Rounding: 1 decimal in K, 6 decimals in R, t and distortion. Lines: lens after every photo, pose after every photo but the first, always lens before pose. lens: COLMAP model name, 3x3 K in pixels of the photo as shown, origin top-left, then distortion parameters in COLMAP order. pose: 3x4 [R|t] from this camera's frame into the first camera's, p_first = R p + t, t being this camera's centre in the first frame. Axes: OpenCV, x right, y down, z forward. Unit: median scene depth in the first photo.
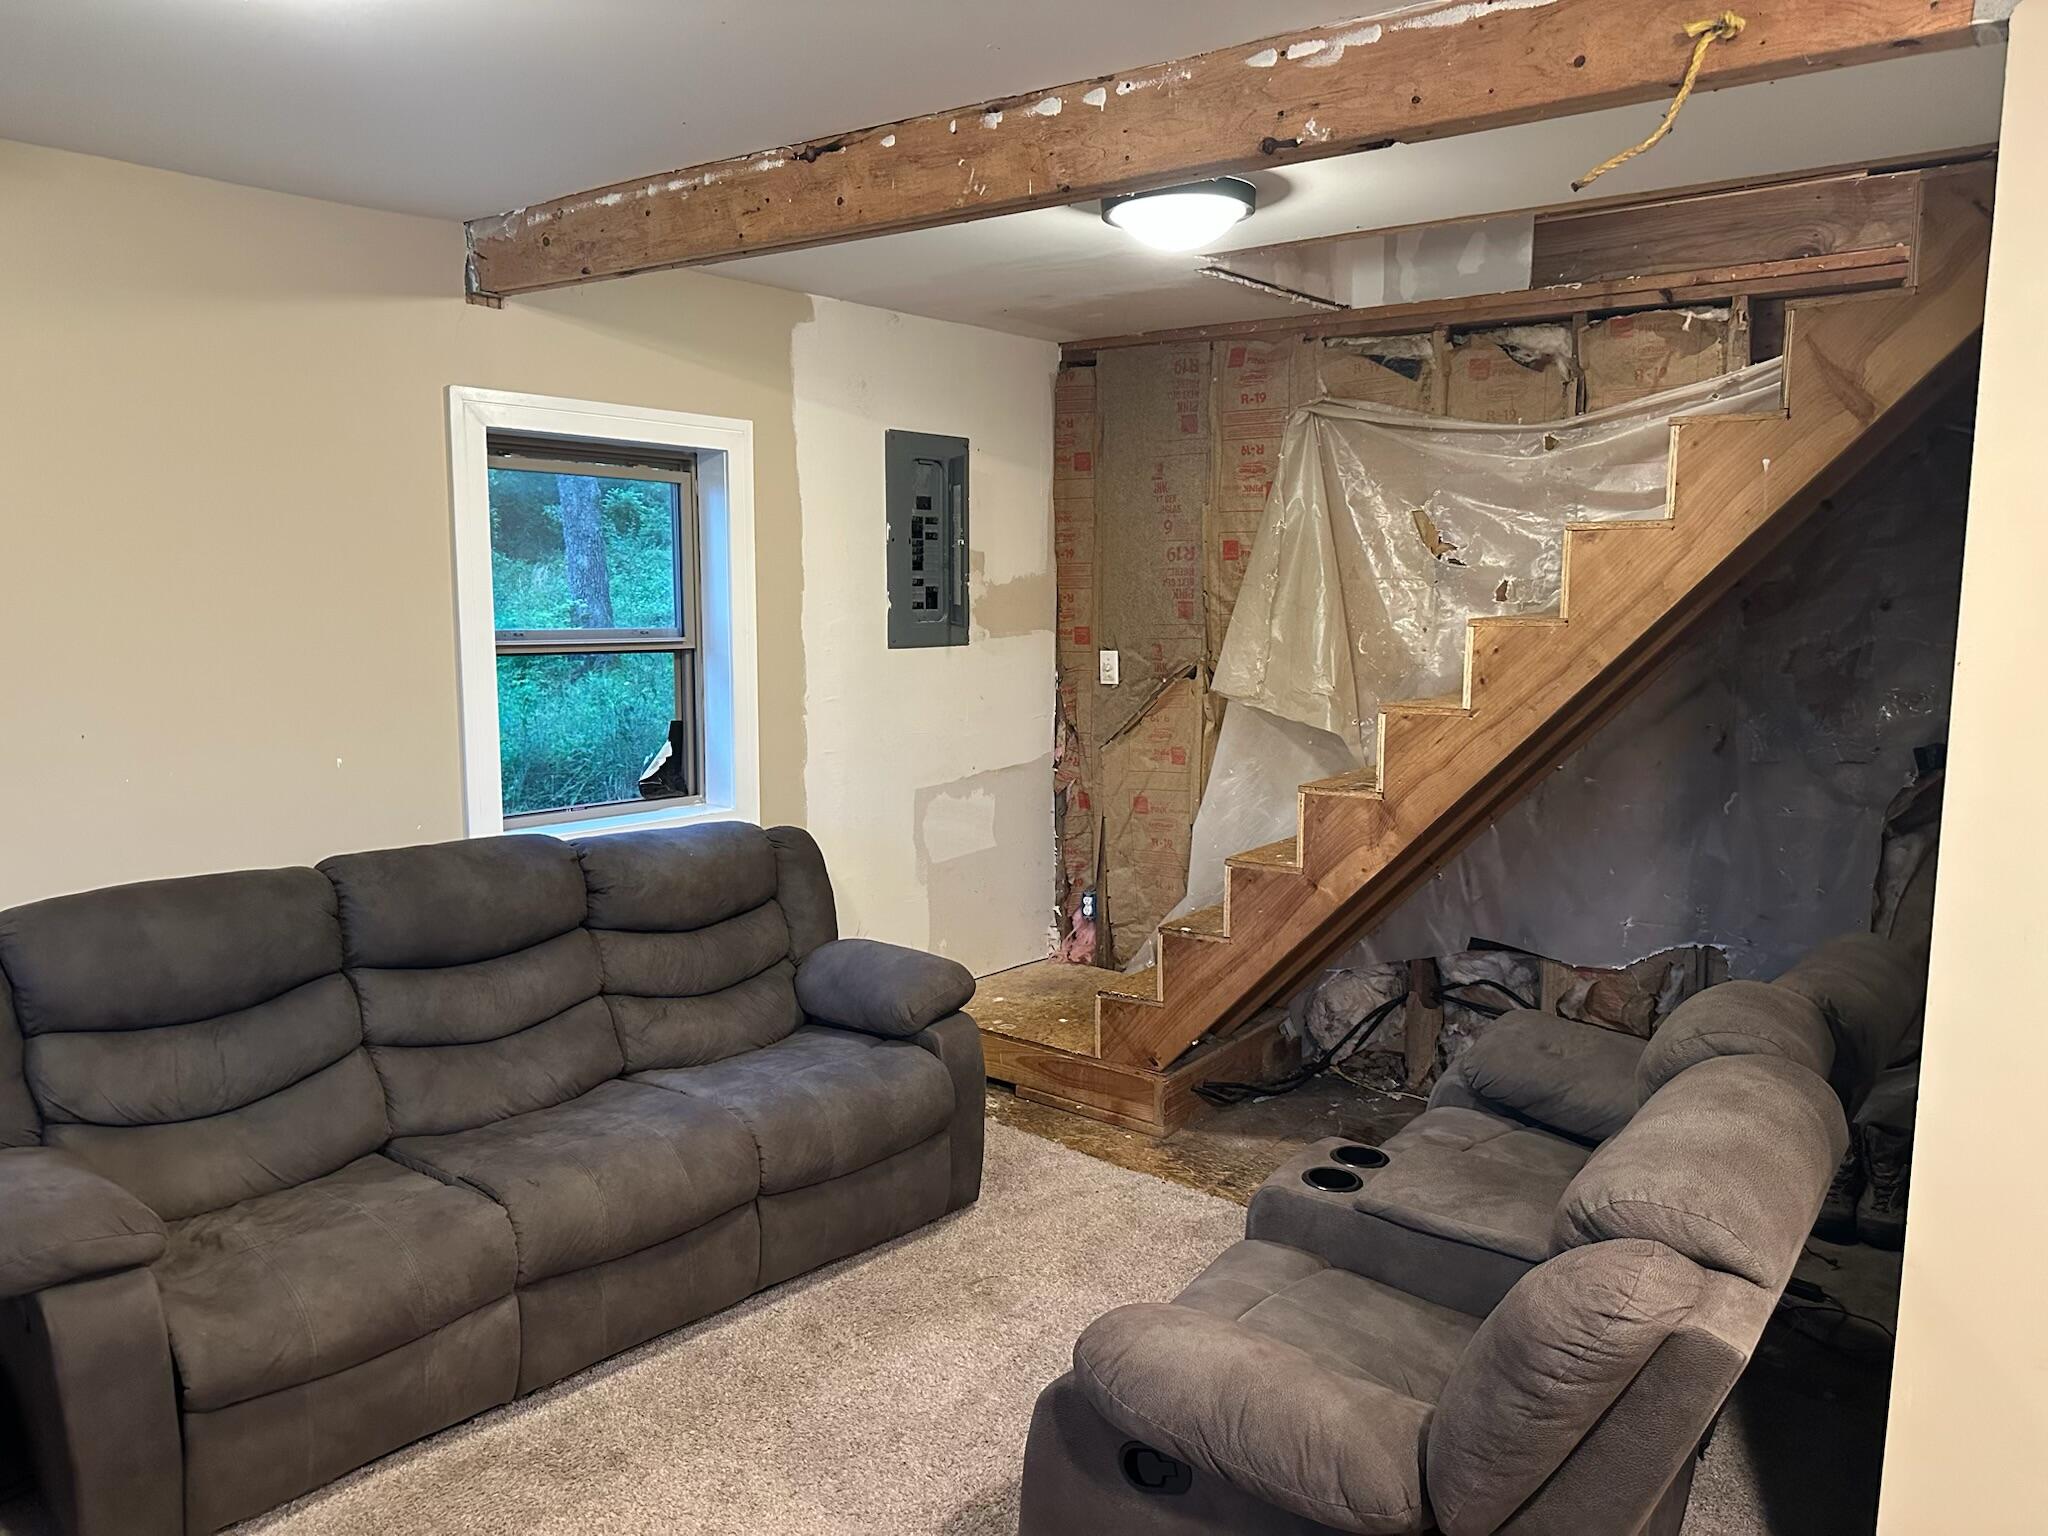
lens RADIAL K [[1434.4, 0, 1057.8], [0, 1434.4, 770.0], [0, 0, 1]] dist [0.043765, -0.062820]
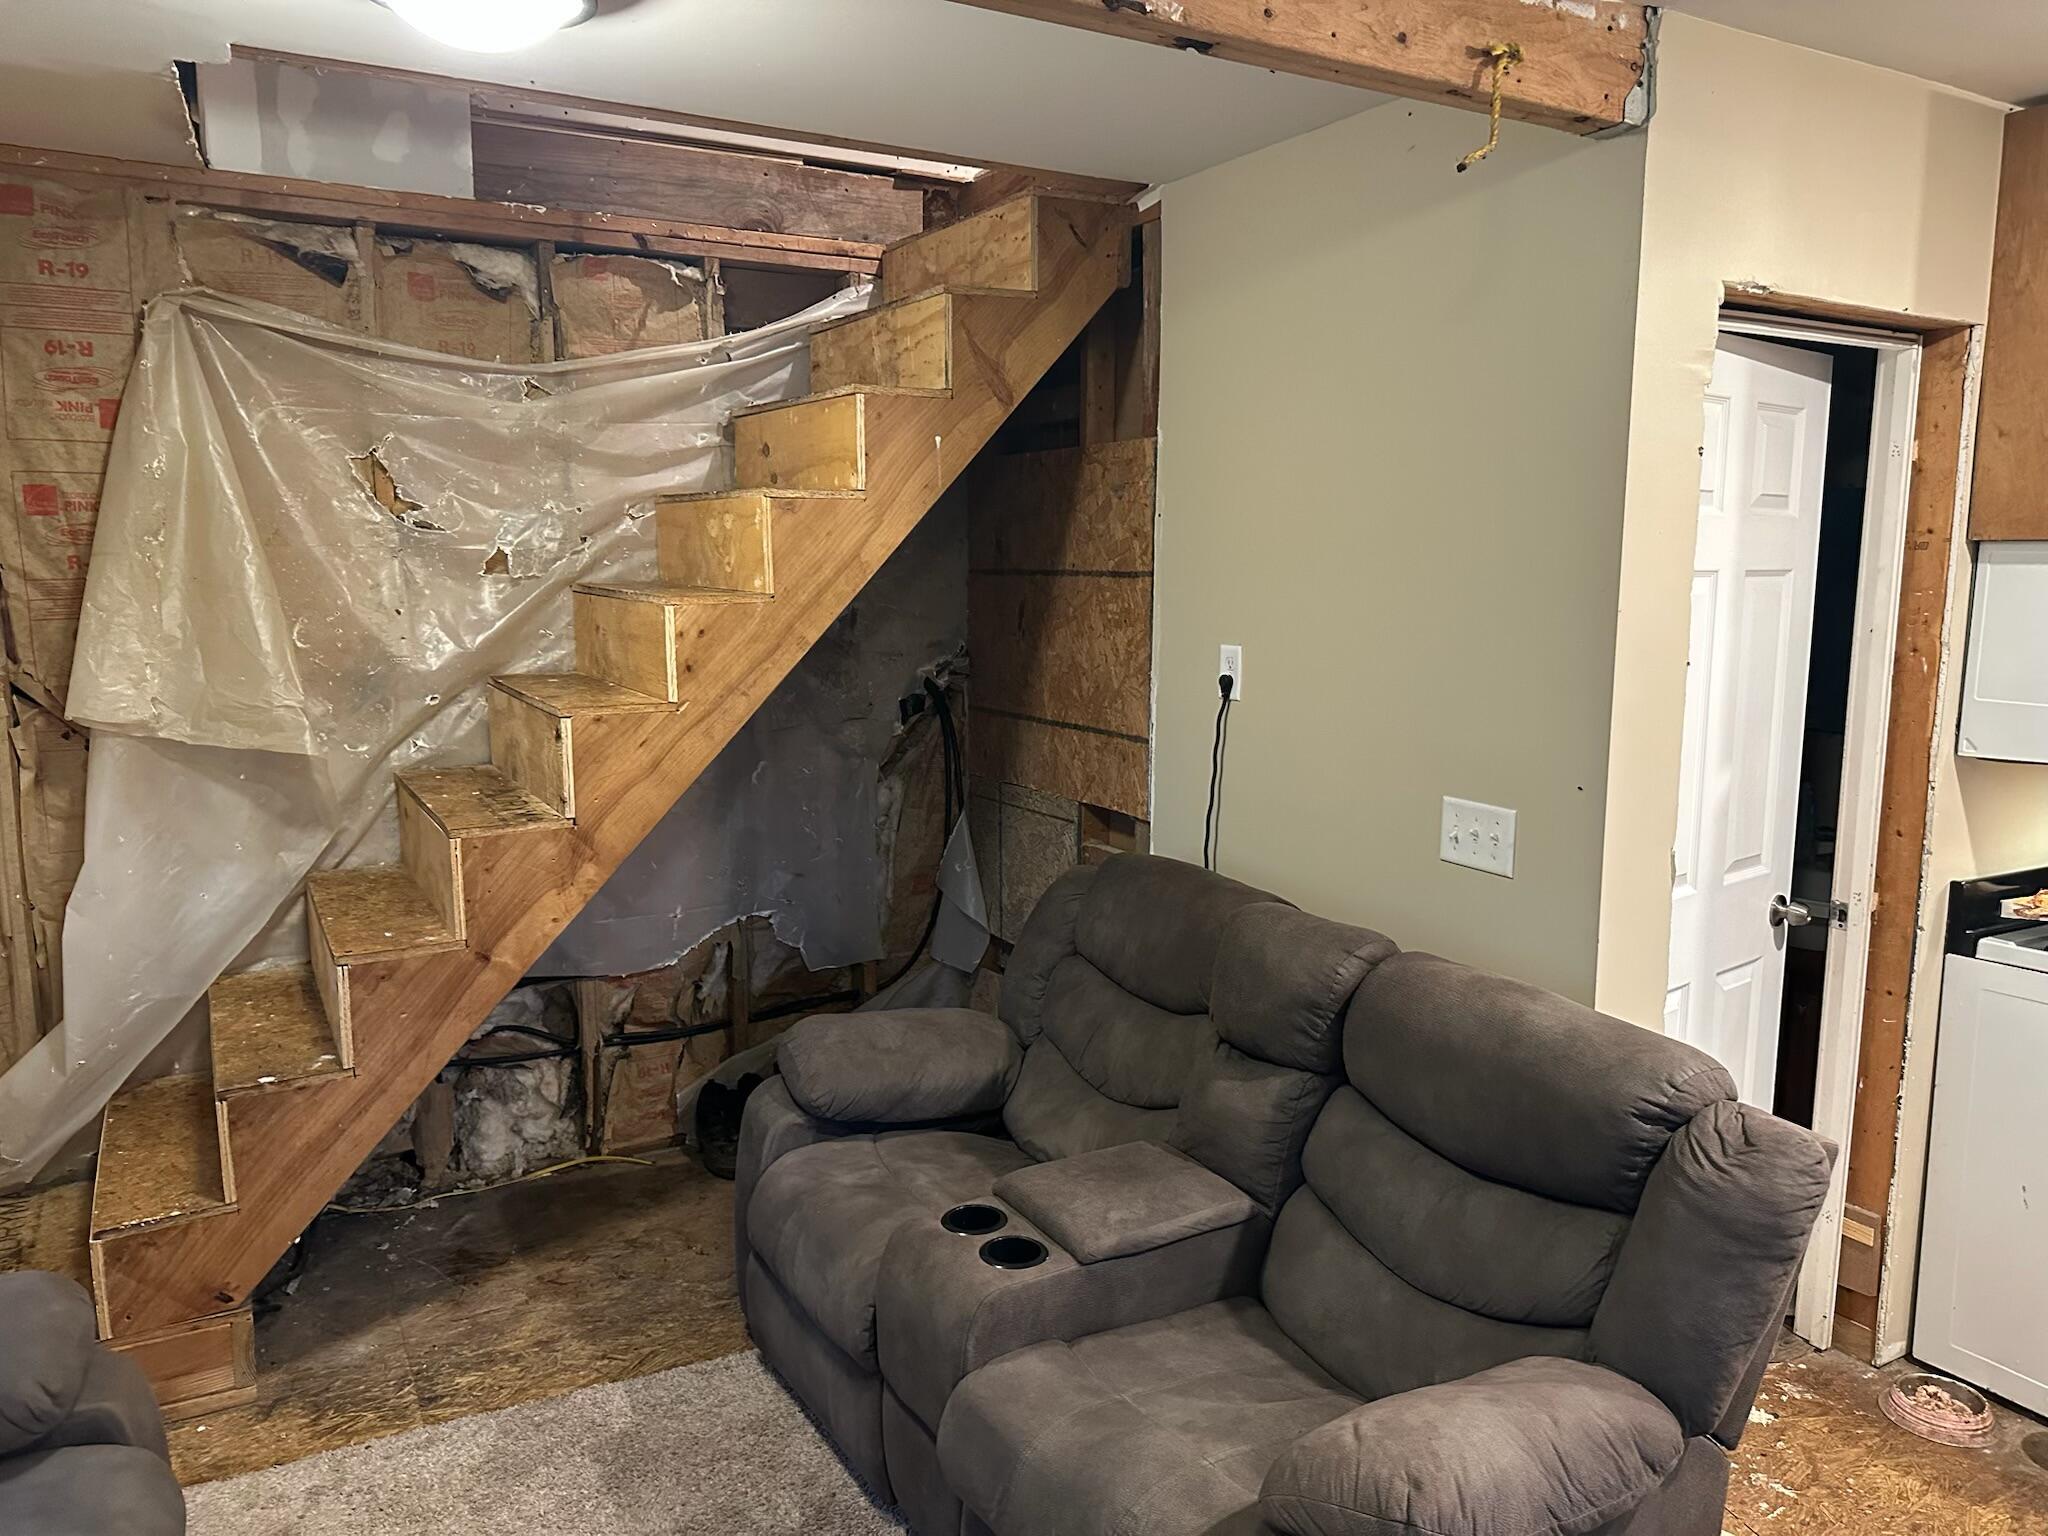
lens RADIAL K [[1434.4, 0, 1032.5], [0, 1434.4, 759.7], [0, 0, 1]] dist [0.043765, -0.062820]
pose [[0.410454, -0.134269, 0.901942, -0.352944], [0.117935, 0.988610, 0.093501, -0.056016], [-0.904223, 0.067993, 0.421614, 0.399424]]
